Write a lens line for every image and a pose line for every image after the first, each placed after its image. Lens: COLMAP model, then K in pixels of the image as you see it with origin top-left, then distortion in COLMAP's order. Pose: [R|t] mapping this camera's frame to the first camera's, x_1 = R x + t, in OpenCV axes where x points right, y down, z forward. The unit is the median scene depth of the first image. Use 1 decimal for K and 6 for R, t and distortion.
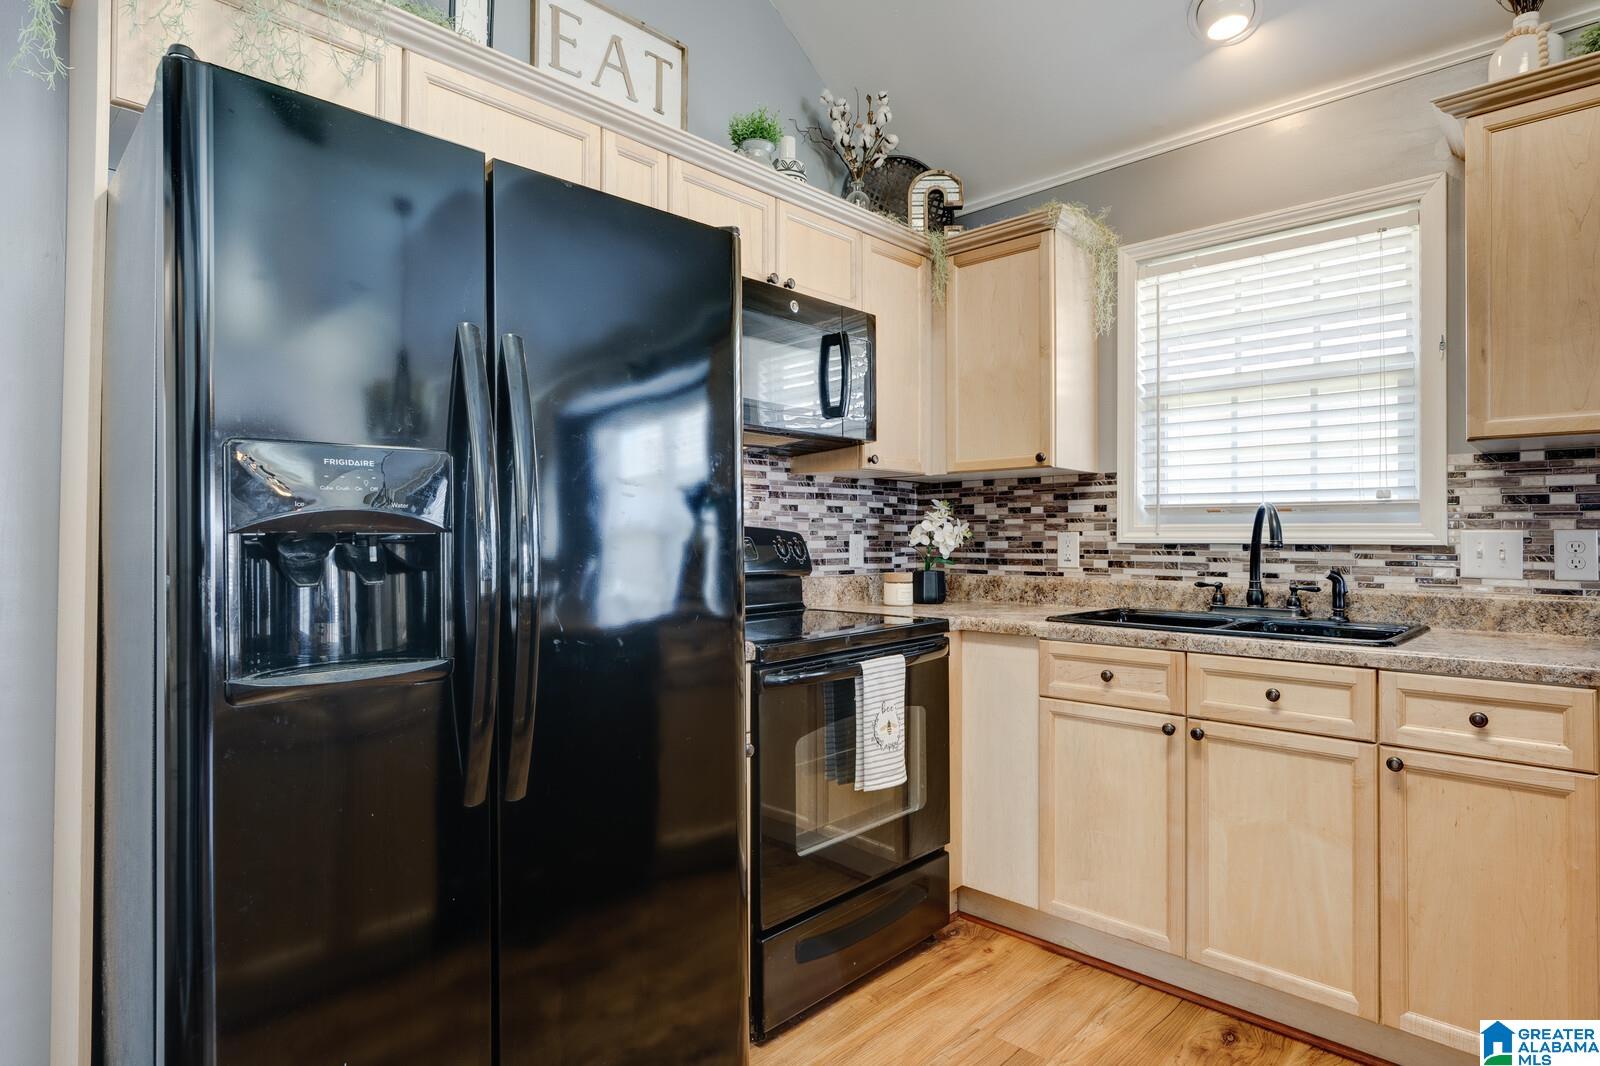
lens RADIAL K [[870.3, 0, 799.4], [0, 870.3, 536.8], [0, 0, 1]] dist [-0.004131, 0.003571]
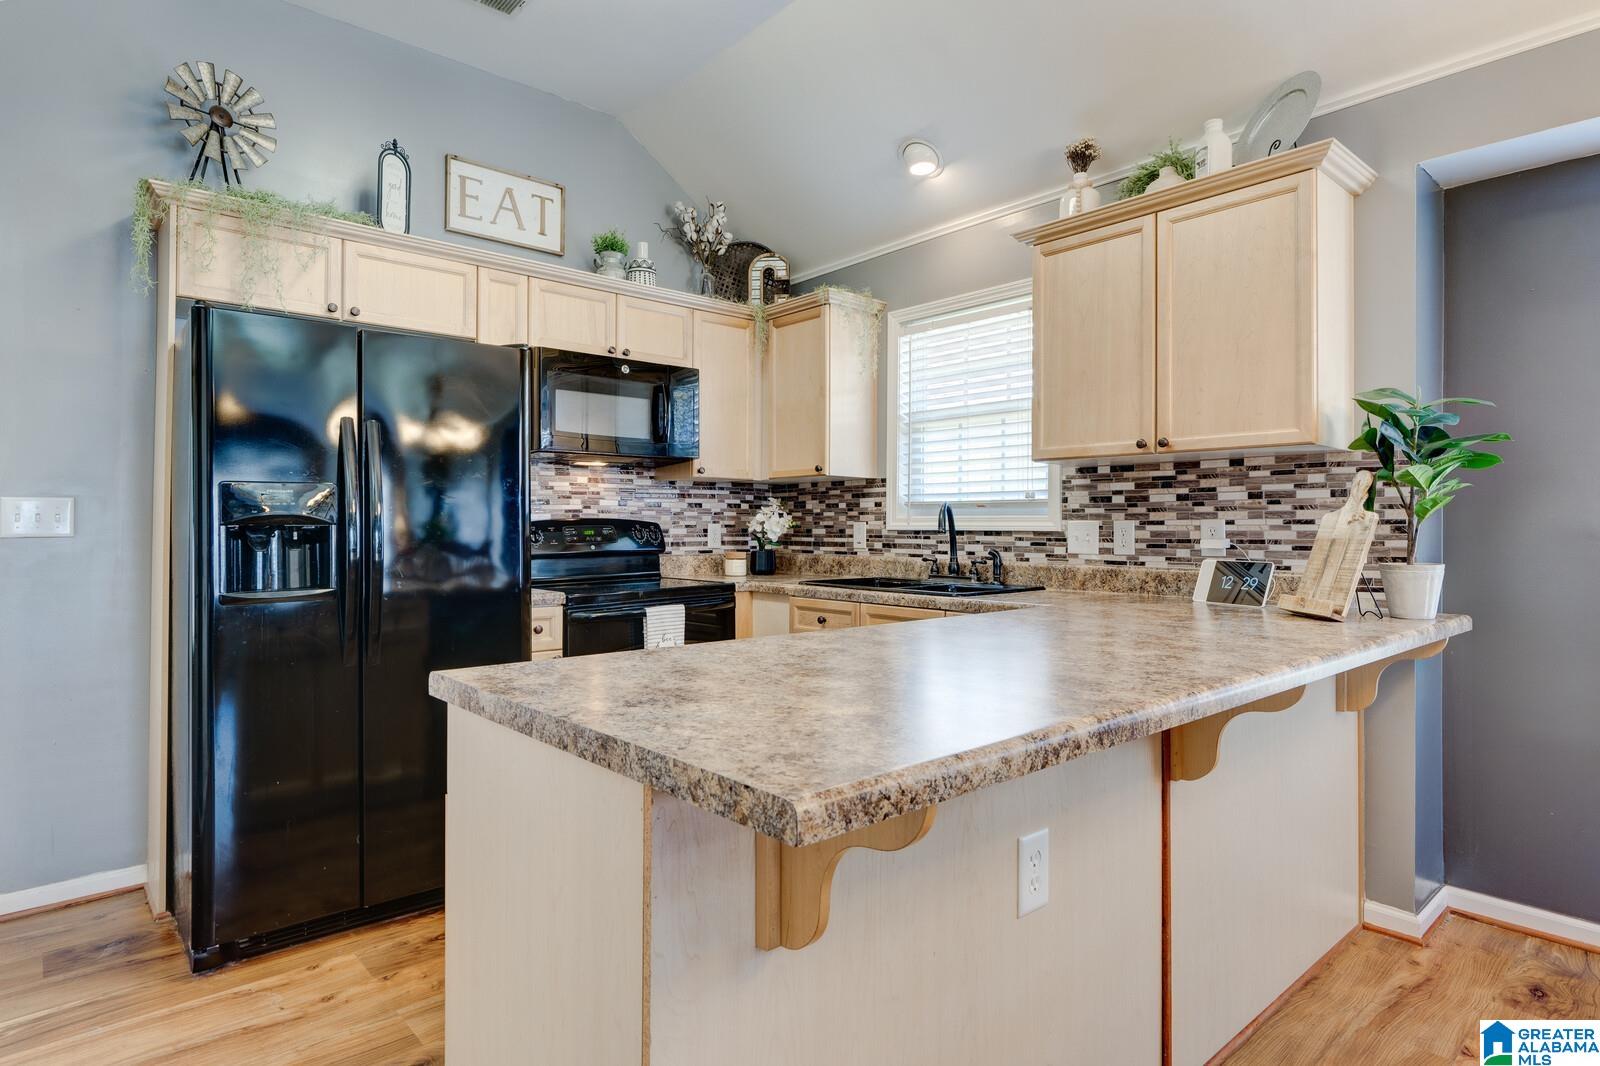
lens RADIAL K [[870.3, 0, 800.4], [0, 870.3, 526.3], [0, 0, 1]] dist [-0.004131, 0.003571]
pose [[0.996597, -0.001474, -0.082417, 0.358802], [0.001668, 0.999996, 0.002288, -0.001972], [0.082413, -0.002418, 0.996595, -0.386696]]
